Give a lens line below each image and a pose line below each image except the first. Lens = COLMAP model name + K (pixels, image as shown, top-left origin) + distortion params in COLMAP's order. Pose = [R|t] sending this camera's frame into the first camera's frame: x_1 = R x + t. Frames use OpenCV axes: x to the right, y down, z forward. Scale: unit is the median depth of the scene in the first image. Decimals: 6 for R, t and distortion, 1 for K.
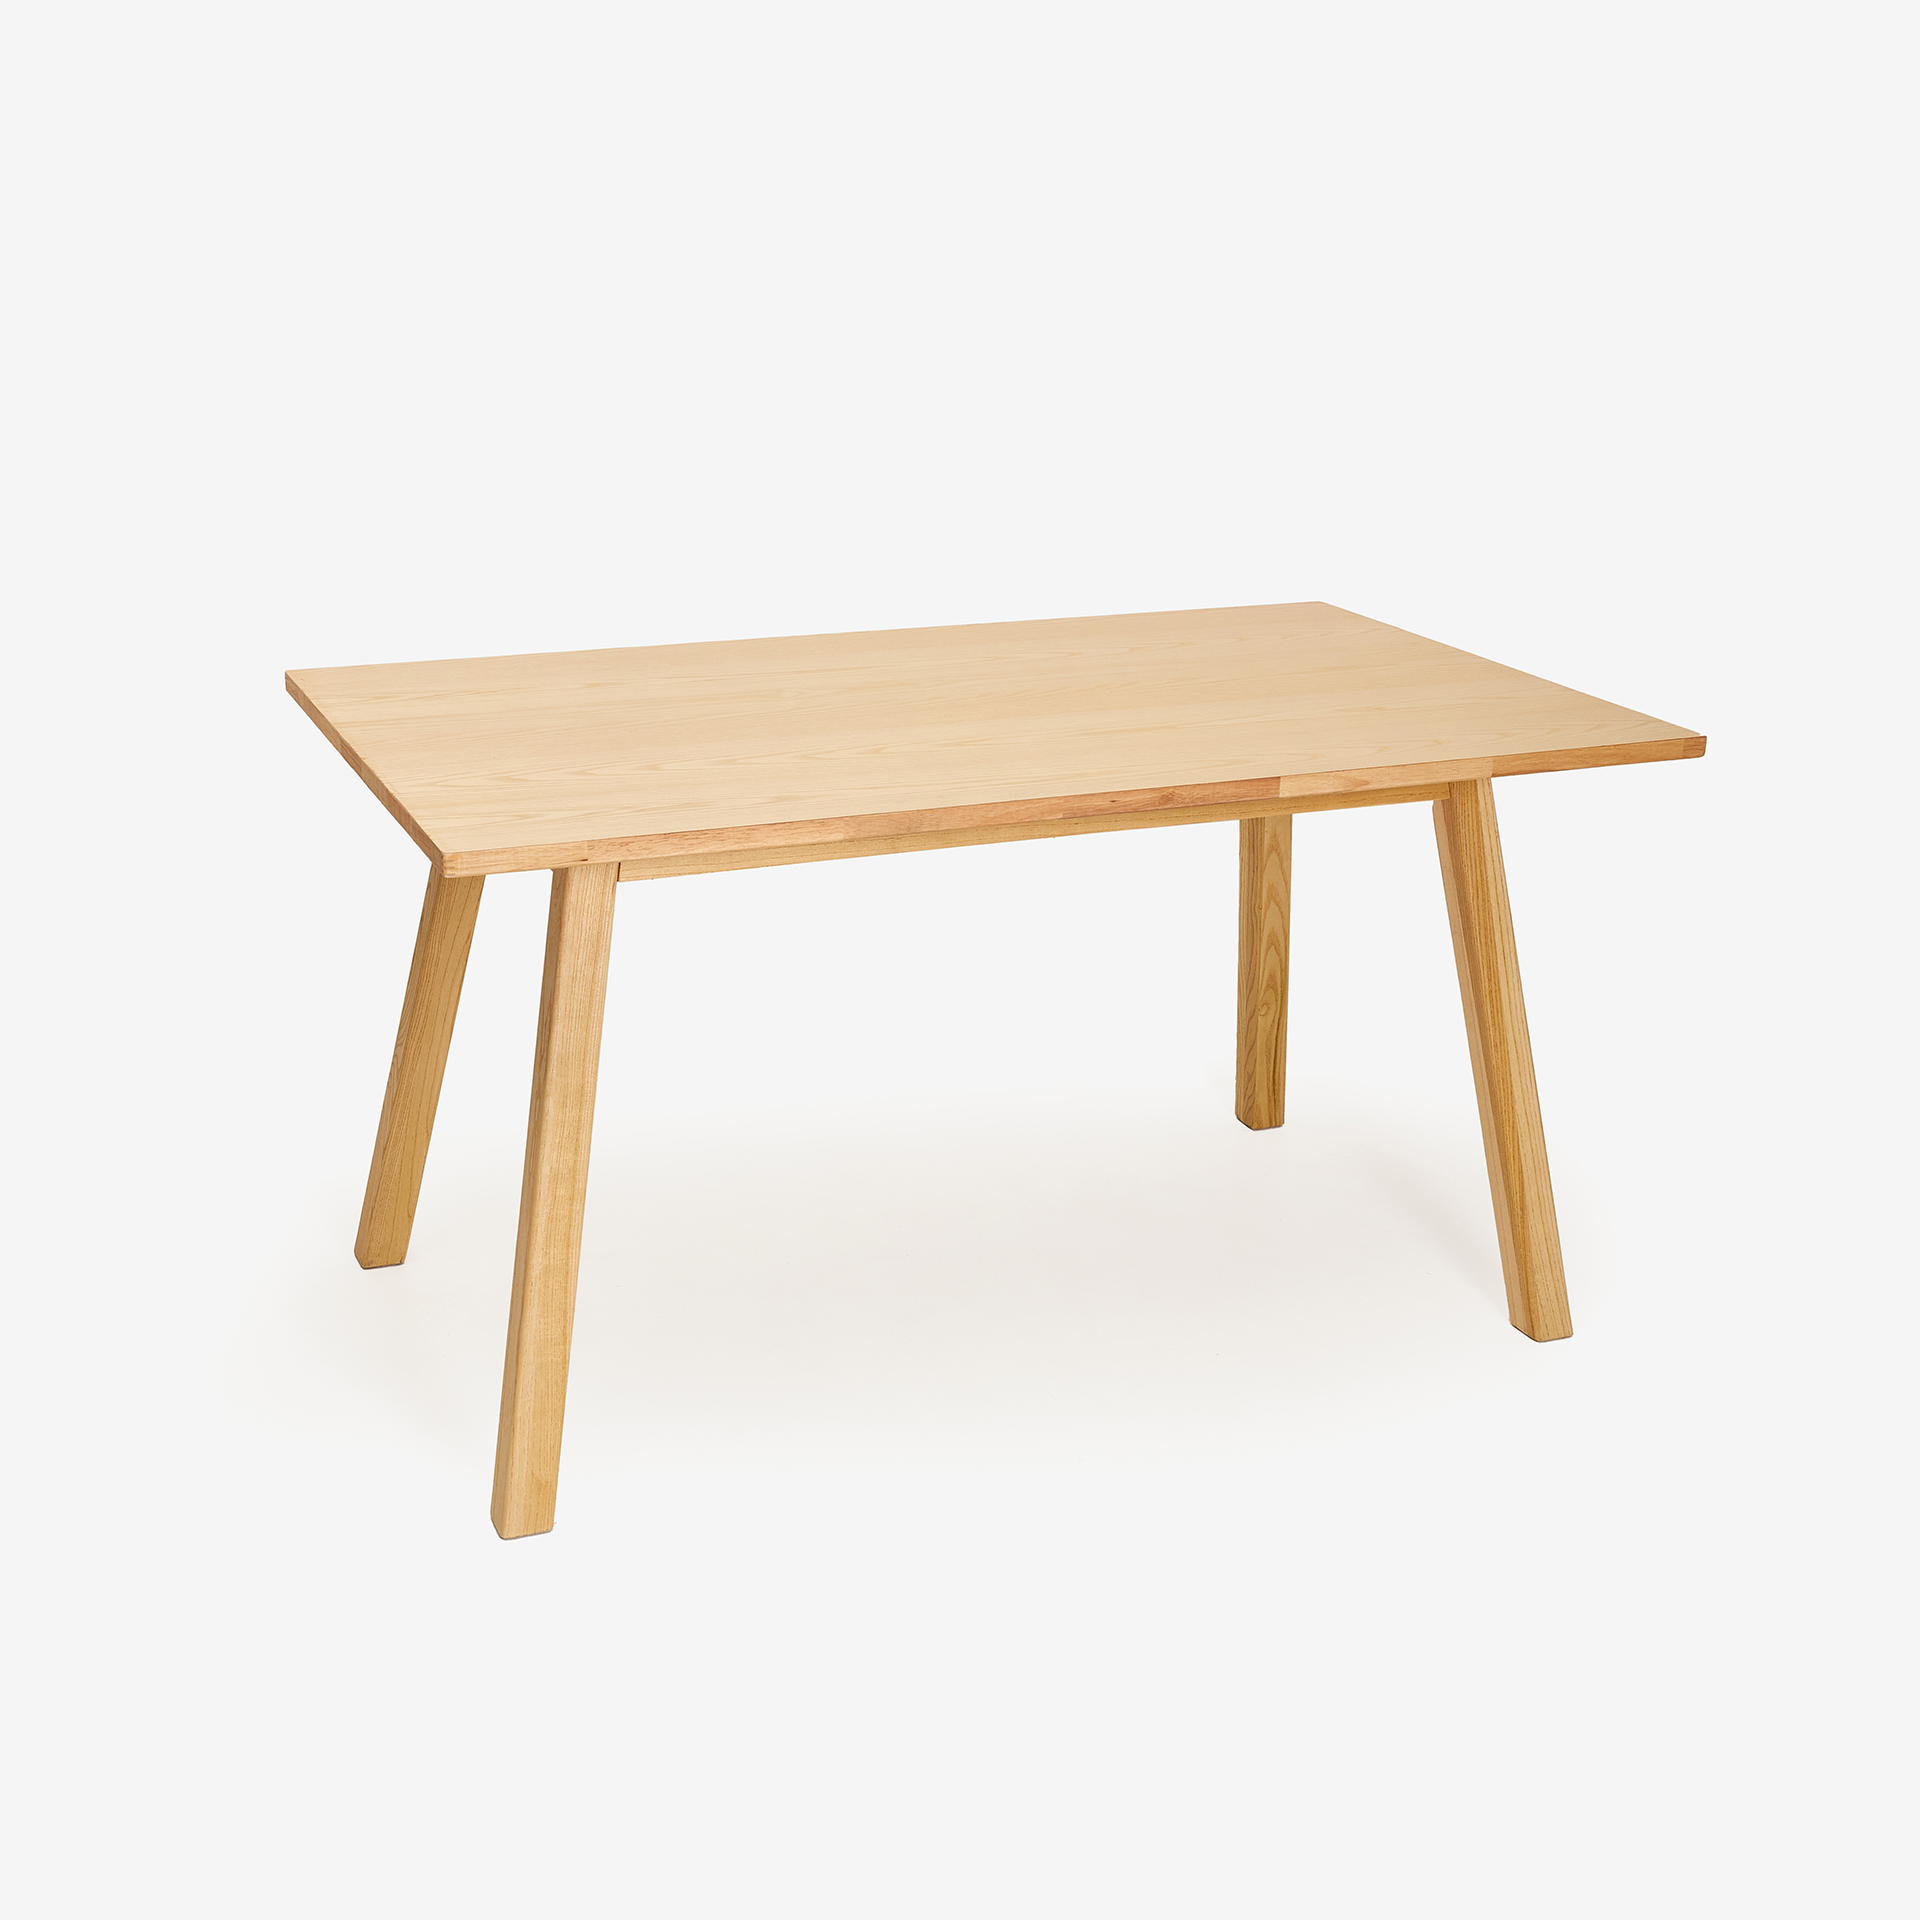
lens RADIAL K [[2523.8, 0, 960.0], [0, 2523.8, 960.0], [0, 0, 1]] dist [-0.005161, 0.007547]
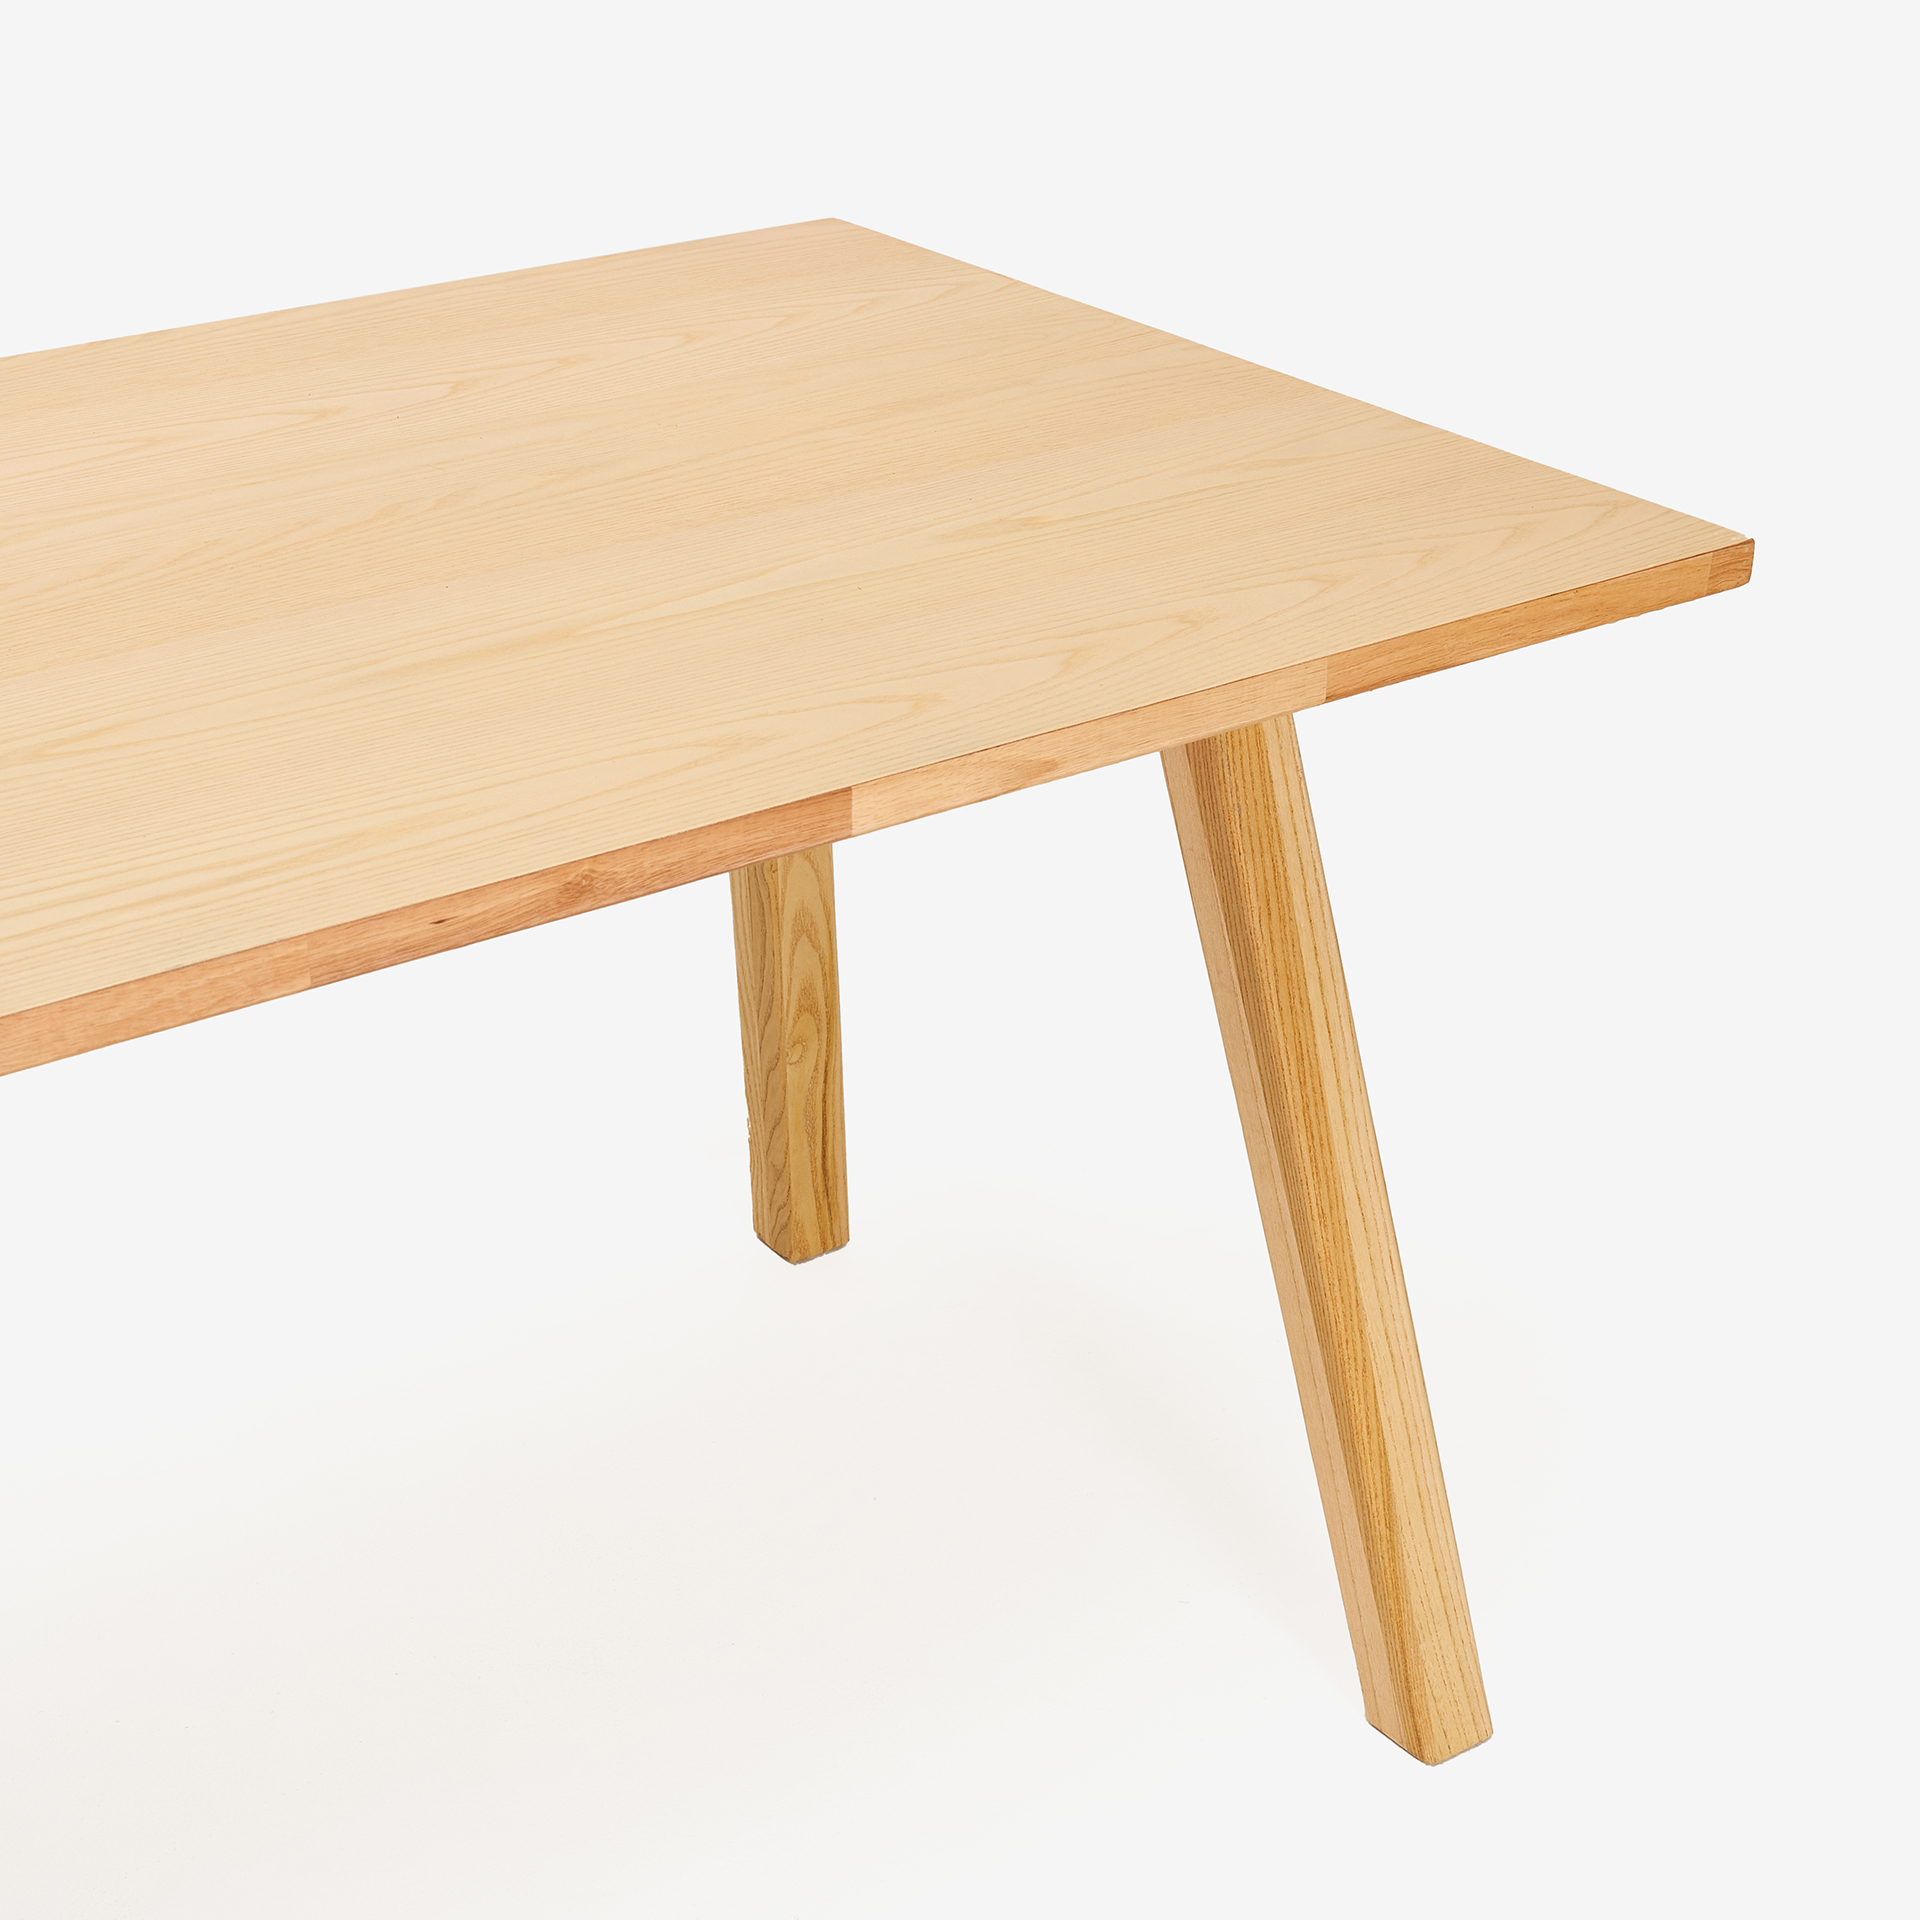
lens RADIAL K [[3368.6, 0, 922.3], [0, 3368.6, 1060.6], [0, 0, 1]] dist [0.006822, -0.006360]
pose [[0.978914, -0.112280, 0.170647, 0.036044], [0.085693, 0.984050, 0.155893, -0.097953], [-0.185429, -0.137983, 0.972922, 0.407968]]
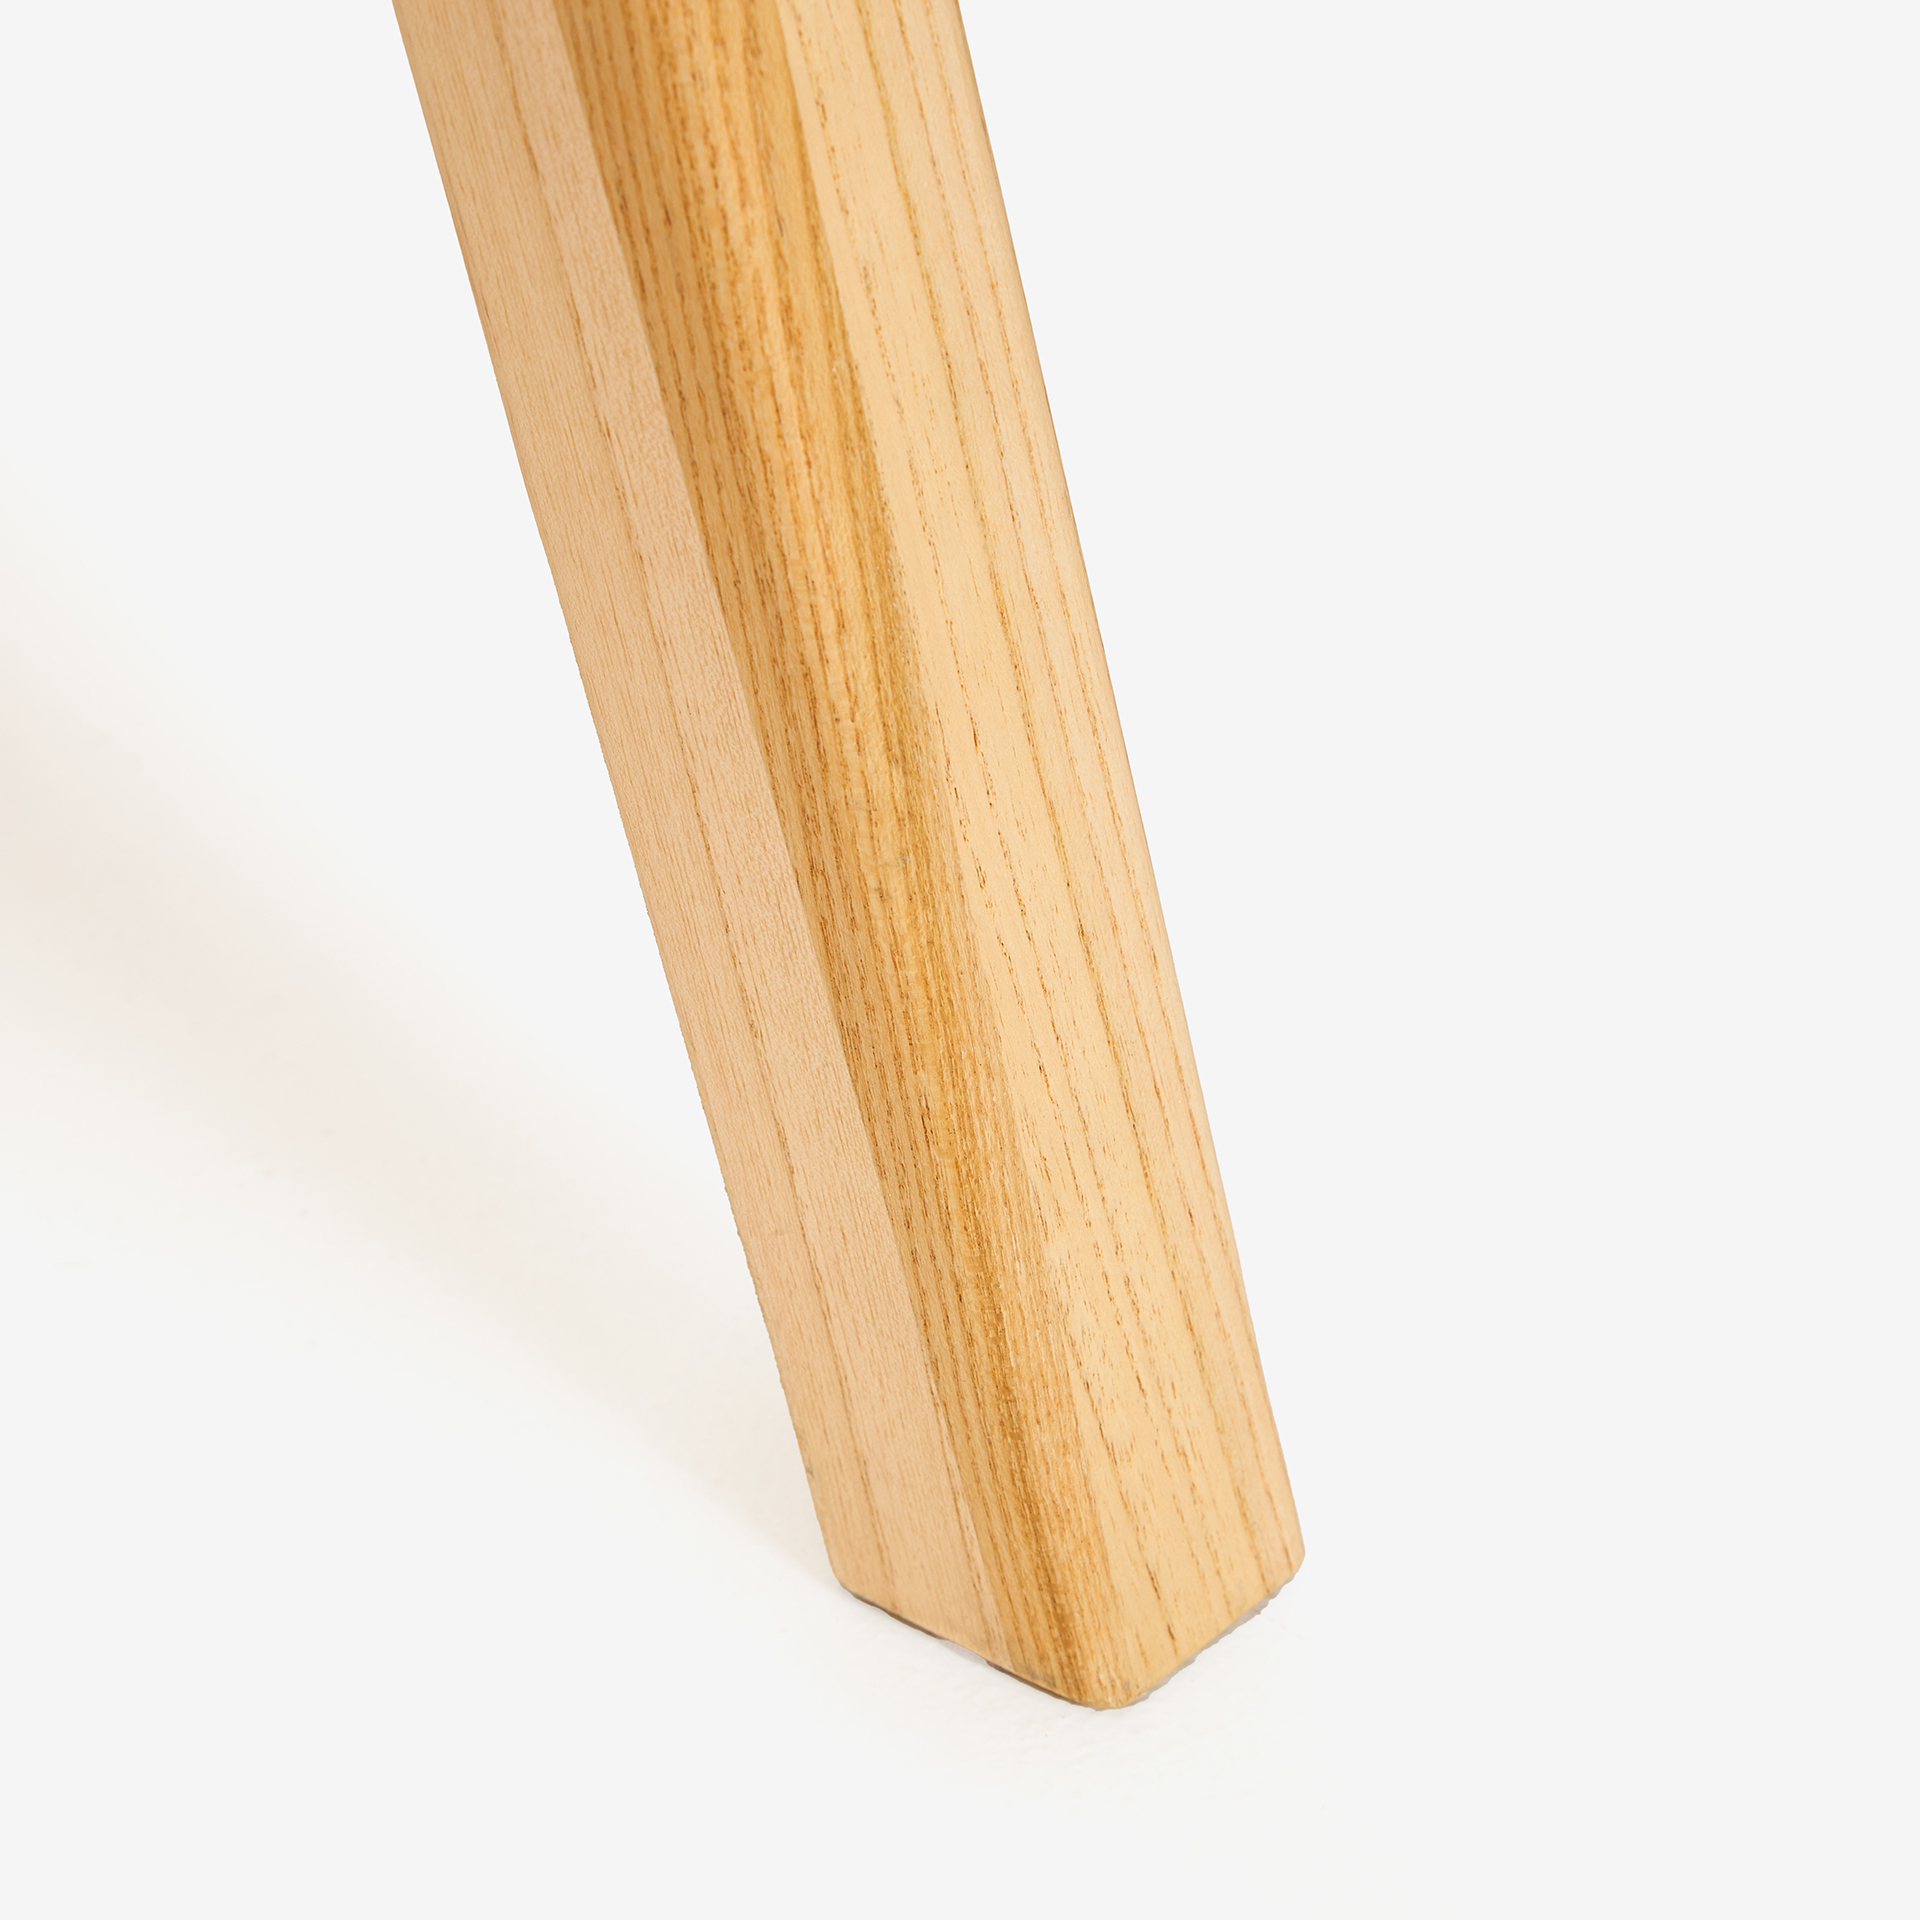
lens RADIAL K [[5314.9, 0, 960.0], [0, 5314.9, 960.0], [0, 0, 1]] dist [-0.060266, -0.268288]
pose [[0.881336, -0.242403, 0.405570, 0.126956], [0.149239, 0.957242, 0.247821, 0.049334], [-0.448301, -0.157887, 0.879828, 0.796475]]
